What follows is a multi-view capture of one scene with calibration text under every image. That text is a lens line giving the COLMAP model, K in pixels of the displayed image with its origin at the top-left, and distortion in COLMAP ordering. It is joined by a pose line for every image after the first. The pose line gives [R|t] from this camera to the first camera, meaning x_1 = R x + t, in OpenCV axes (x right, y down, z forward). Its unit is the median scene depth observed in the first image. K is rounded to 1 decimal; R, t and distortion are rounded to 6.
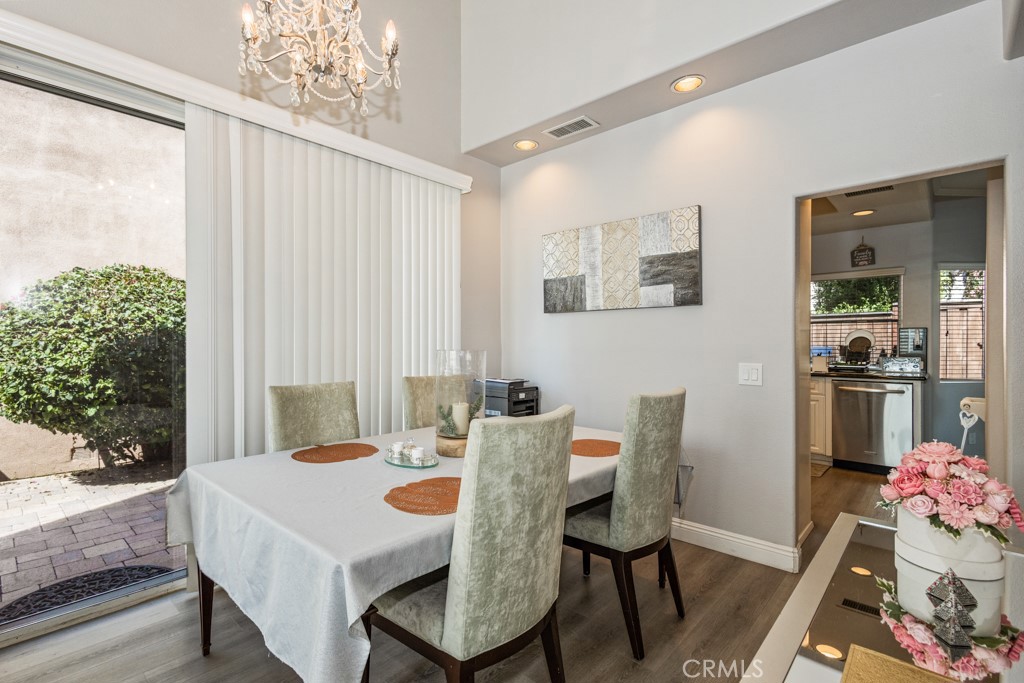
lens RADIAL K [[475.9, 0, 513.1], [0, 475.9, 345.3], [0, 0, 1]] dist [0.015412, -0.000861]
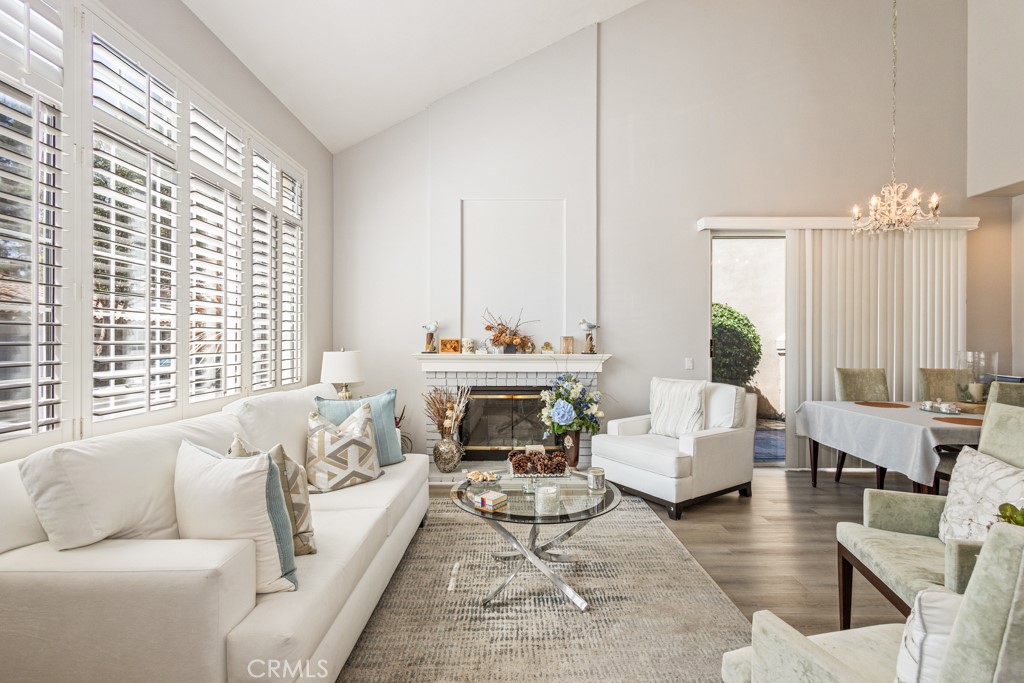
lens RADIAL K [[475.9, 0, 508.9], [0, 475.9, 340.8], [0, 0, 1]] dist [0.015412, -0.000861]
pose [[0.674491, 0.006654, -0.738253, 0.031630], [-0.008490, 0.999963, 0.001256, -0.015982], [0.738234, 0.005421, 0.674523, -1.208462]]
